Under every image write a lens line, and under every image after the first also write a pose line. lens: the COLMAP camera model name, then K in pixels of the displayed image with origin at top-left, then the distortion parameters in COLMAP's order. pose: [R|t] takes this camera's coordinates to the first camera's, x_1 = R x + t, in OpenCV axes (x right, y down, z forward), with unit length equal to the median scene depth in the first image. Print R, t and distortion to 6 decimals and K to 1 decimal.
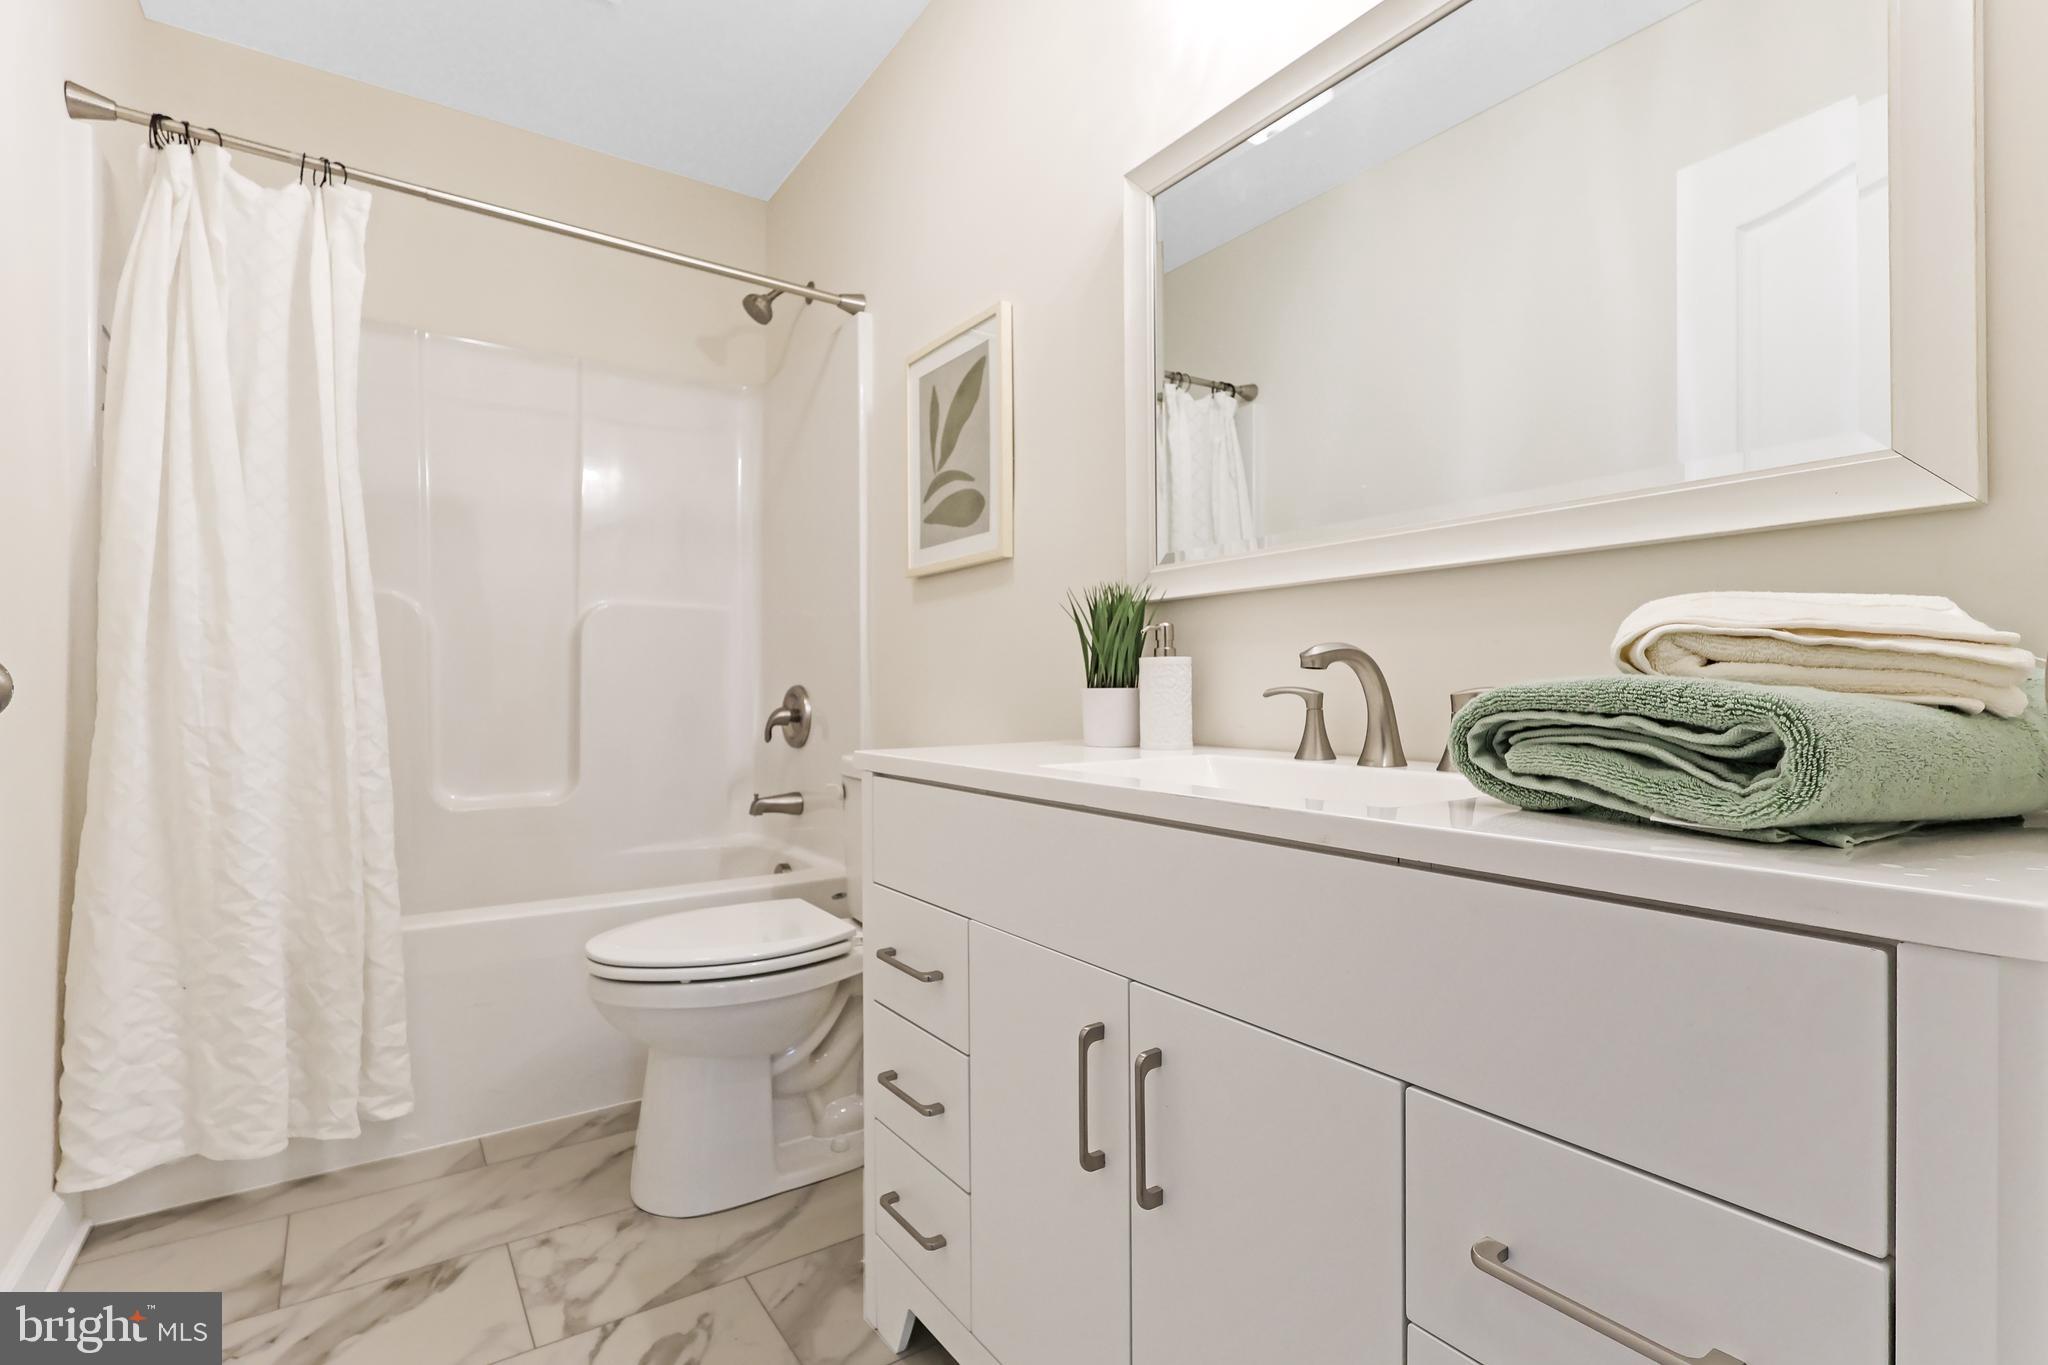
lens RADIAL K [[942.5, 0, 1025.5], [0, 942.5, 687.0], [0, 0, 1]] dist [-0.001278, 0.000994]
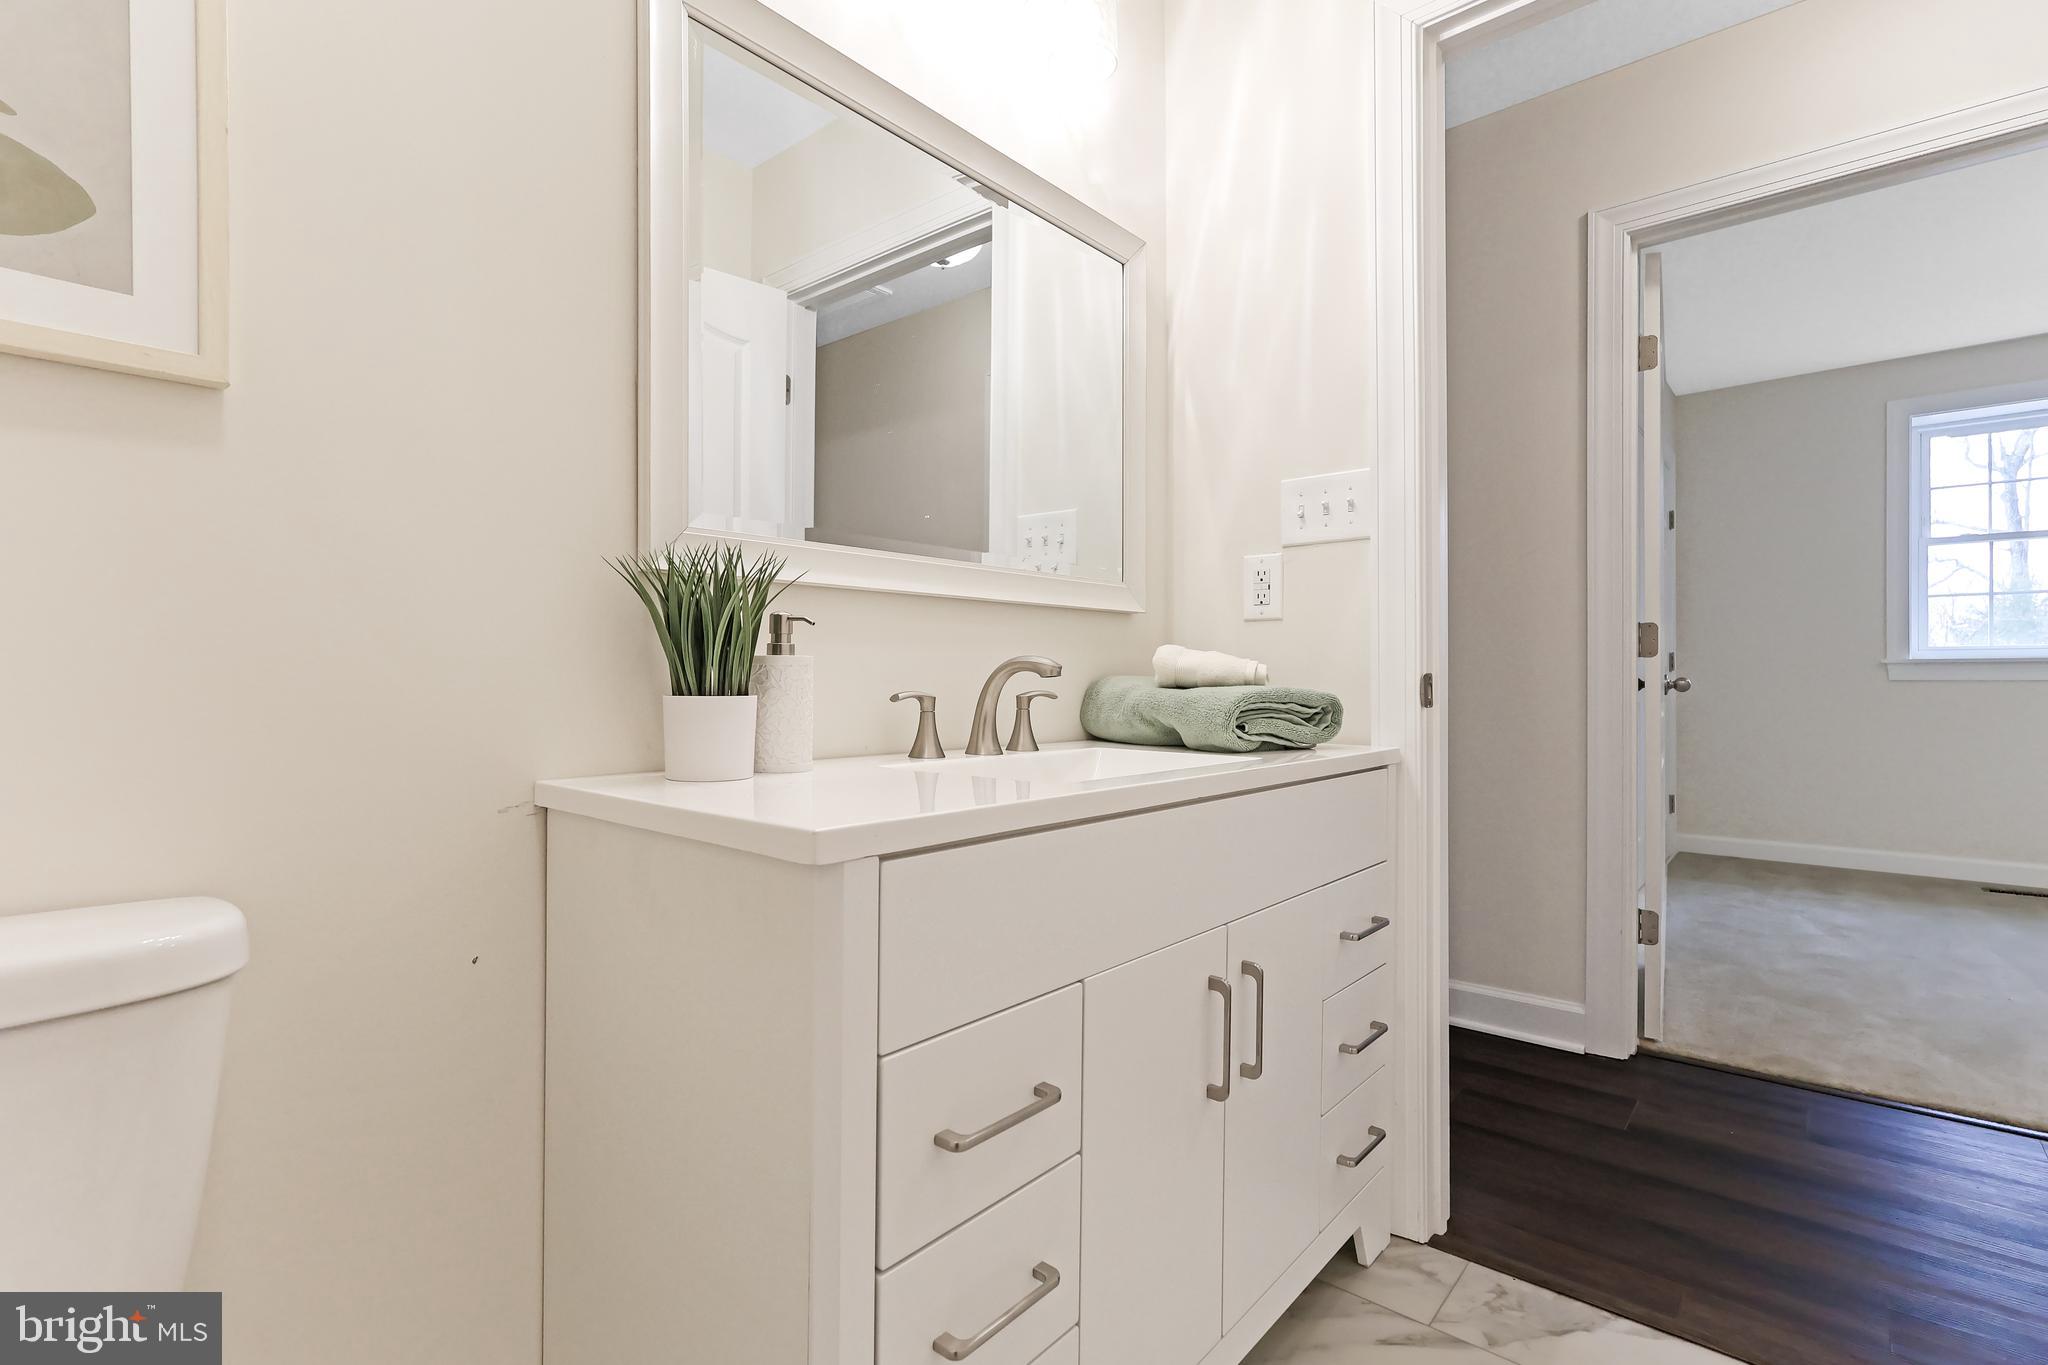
lens RADIAL K [[942.5, 0, 1025.5], [0, 942.5, 687.0], [0, 0, 1]] dist [-0.001278, 0.000994]
pose [[-0.232747, -0.005256, 0.972523, -0.779054], [-0.000414, 0.999986, 0.005305, -0.010236], [-0.972537, 0.000832, -0.232746, 1.151677]]
